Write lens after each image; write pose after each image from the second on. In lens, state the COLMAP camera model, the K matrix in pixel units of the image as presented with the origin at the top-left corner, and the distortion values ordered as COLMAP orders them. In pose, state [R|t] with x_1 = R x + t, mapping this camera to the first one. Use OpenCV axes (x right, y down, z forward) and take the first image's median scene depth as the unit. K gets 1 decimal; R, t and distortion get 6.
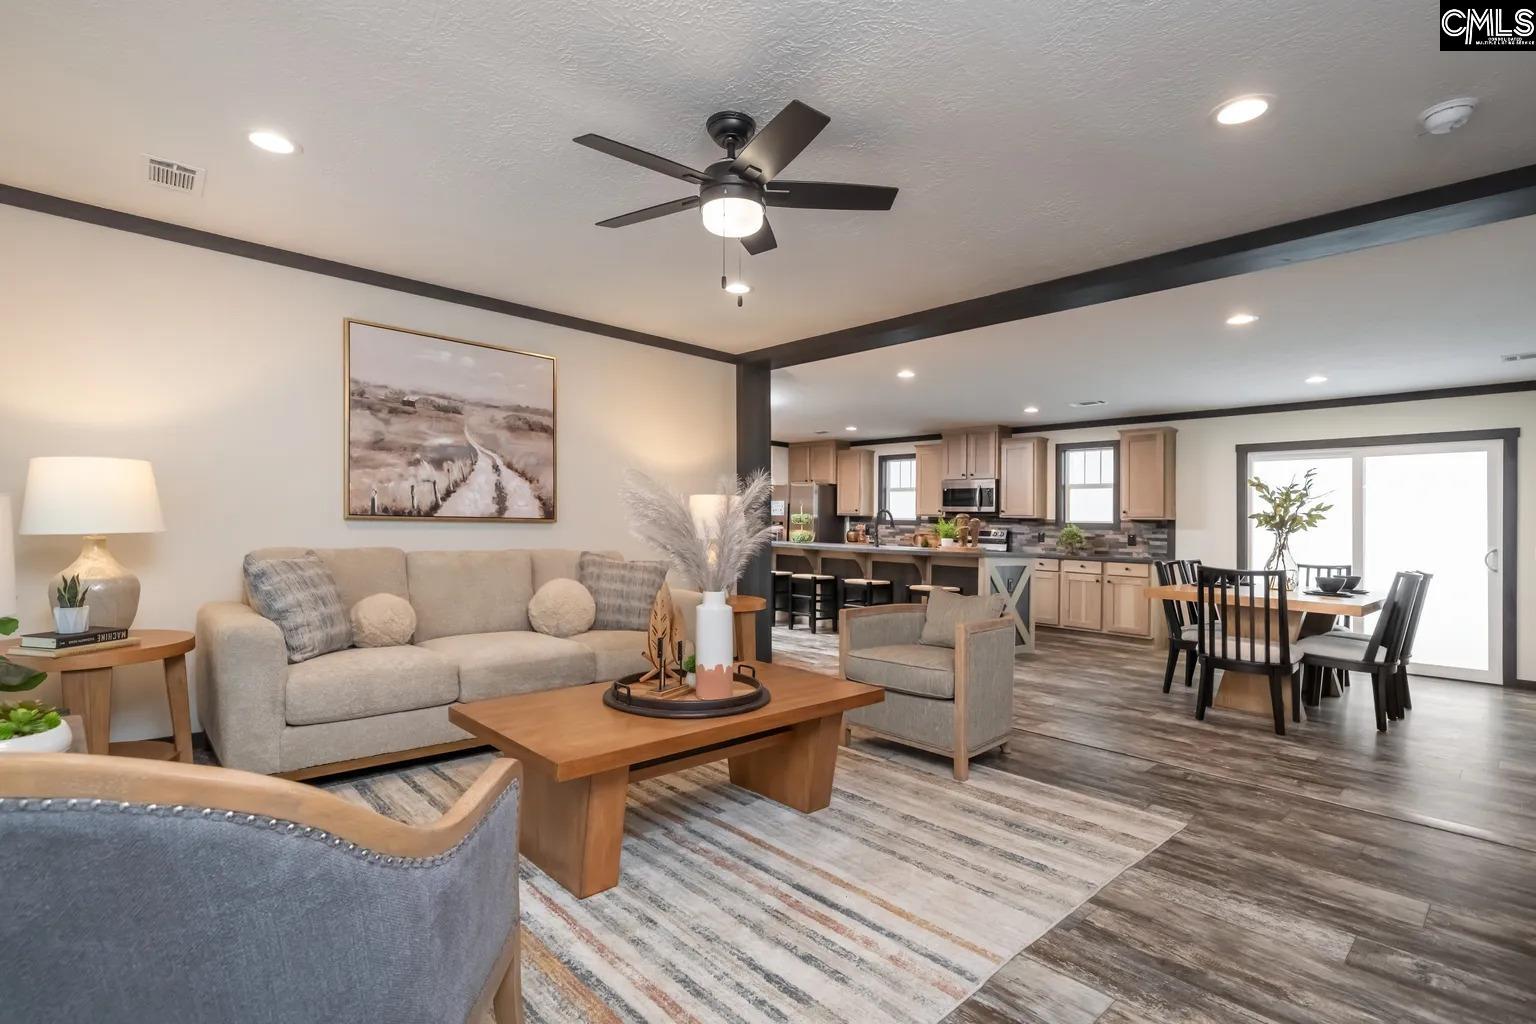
lens RADIAL K [[748.9, 0, 767.1], [0, 748.9, 518.6], [0, 0, 1]] dist [-0.001021, 0.002179]
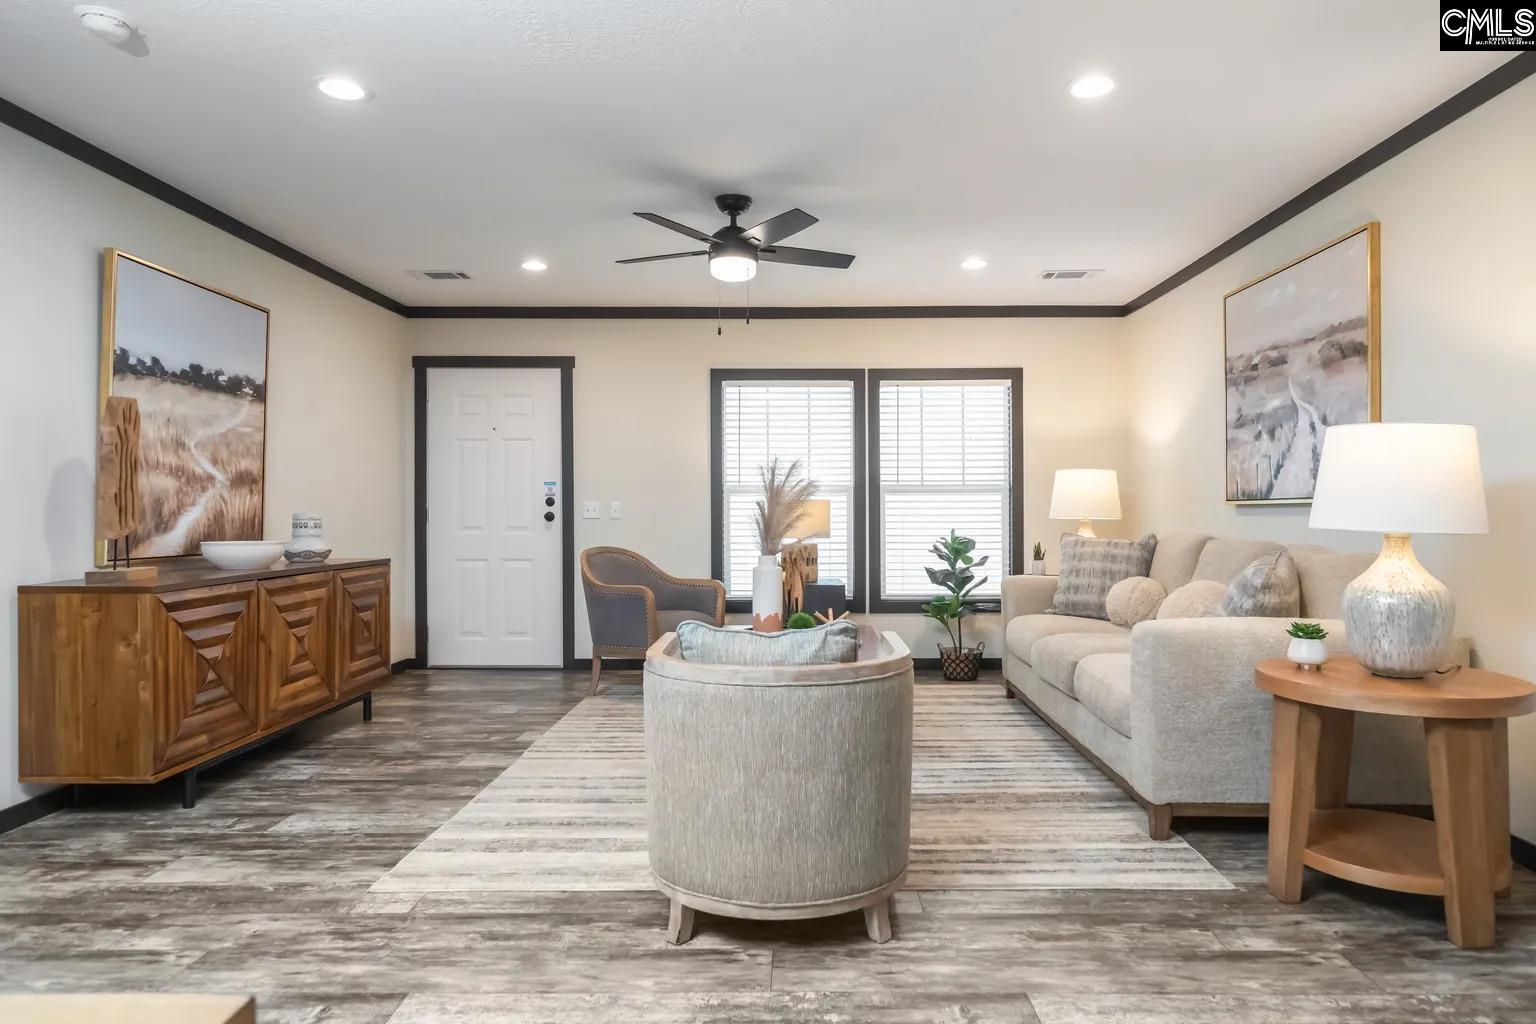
lens RADIAL K [[920.2, 0, 755.0], [0, 920.2, 507.3], [0, 0, 1]] dist [-0.001919, 0.002119]
pose [[-0.720552, -0.024536, -0.692967, 0.972677], [-0.009984, 0.999637, -0.025012, 0.055081], [0.693329, -0.011104, -0.720536, 2.025218]]
